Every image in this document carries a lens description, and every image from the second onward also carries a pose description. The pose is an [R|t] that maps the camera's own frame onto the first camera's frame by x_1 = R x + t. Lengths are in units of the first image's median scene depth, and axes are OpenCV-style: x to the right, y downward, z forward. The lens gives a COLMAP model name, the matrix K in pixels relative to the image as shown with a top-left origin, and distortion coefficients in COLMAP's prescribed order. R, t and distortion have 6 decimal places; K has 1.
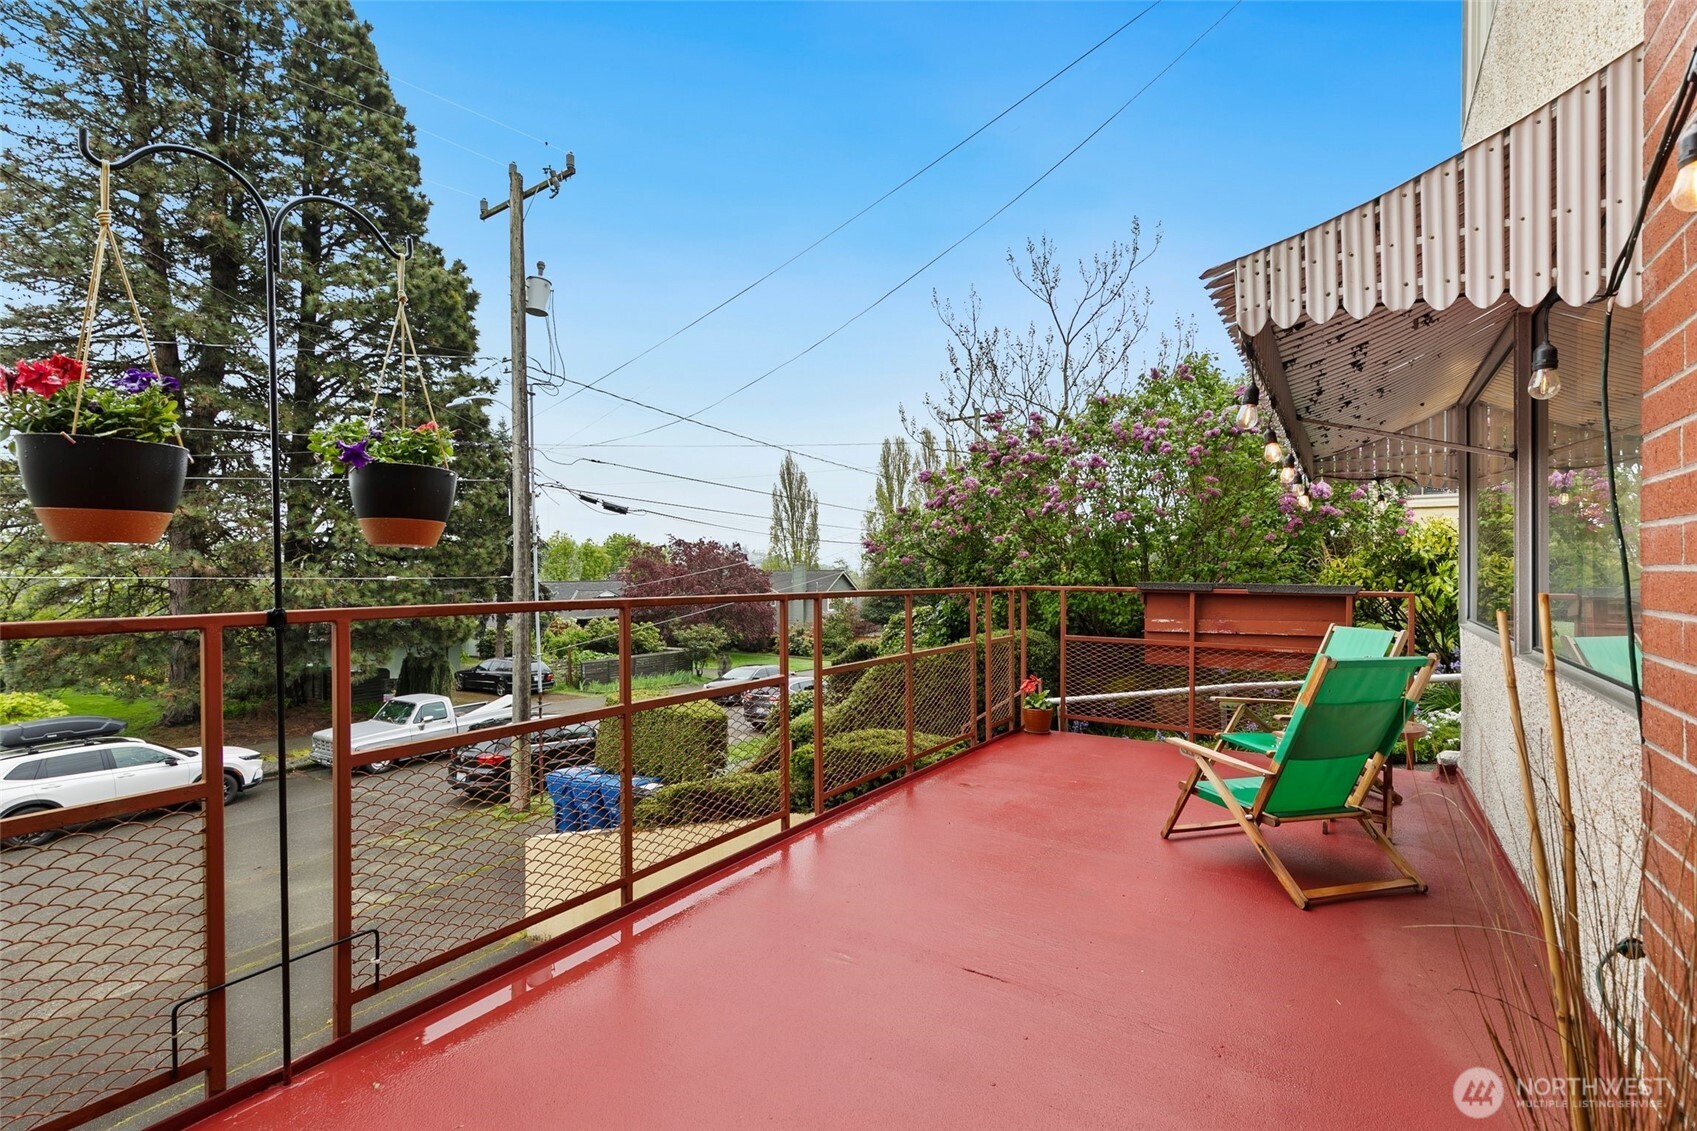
lens RADIAL K [[769.5, 0, 840.9], [0, 769.5, 559.8], [0, 0, 1]] dist [0.006583, -0.001374]
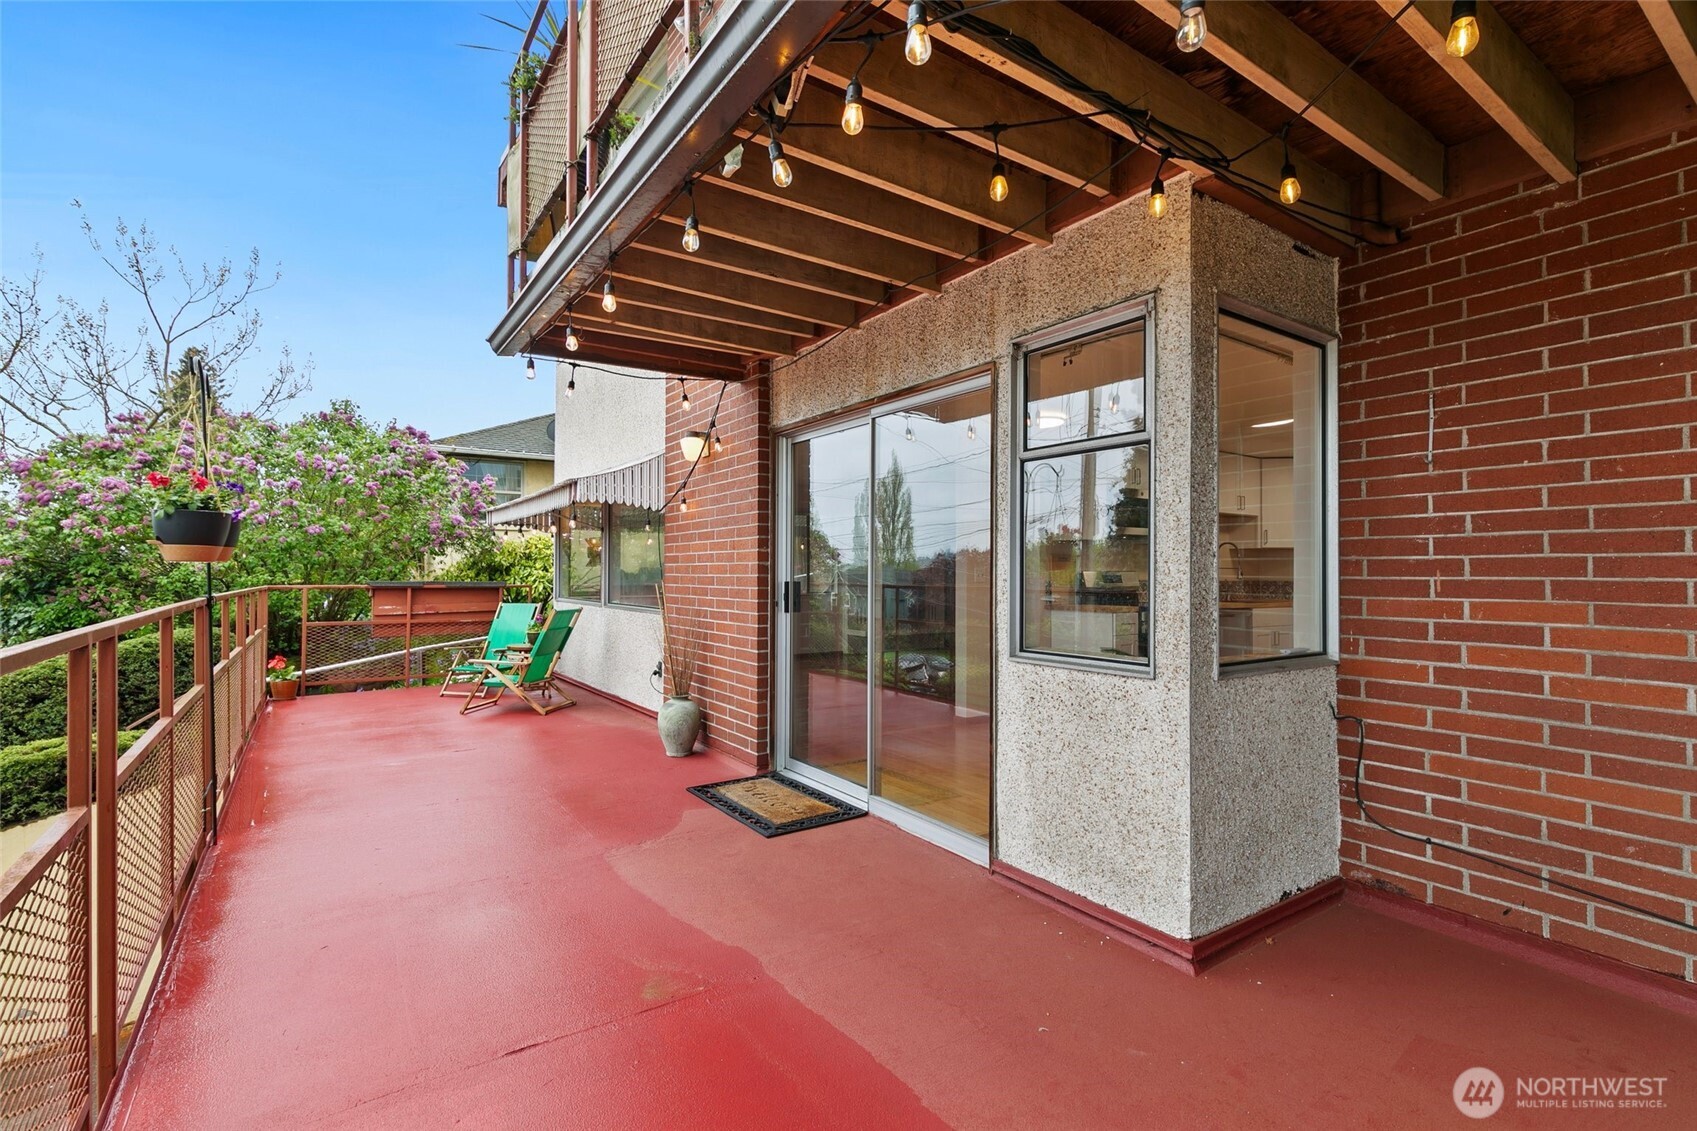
lens RADIAL K [[769.5, 0, 851.2], [0, 769.5, 564.7], [0, 0, 1]] dist [0.006583, -0.001374]
pose [[0.371426, 0.008739, 0.928422, -0.620946], [-0.012452, 0.999913, -0.004430, -0.007107], [-0.928379, -0.009915, 0.371502, -0.373406]]
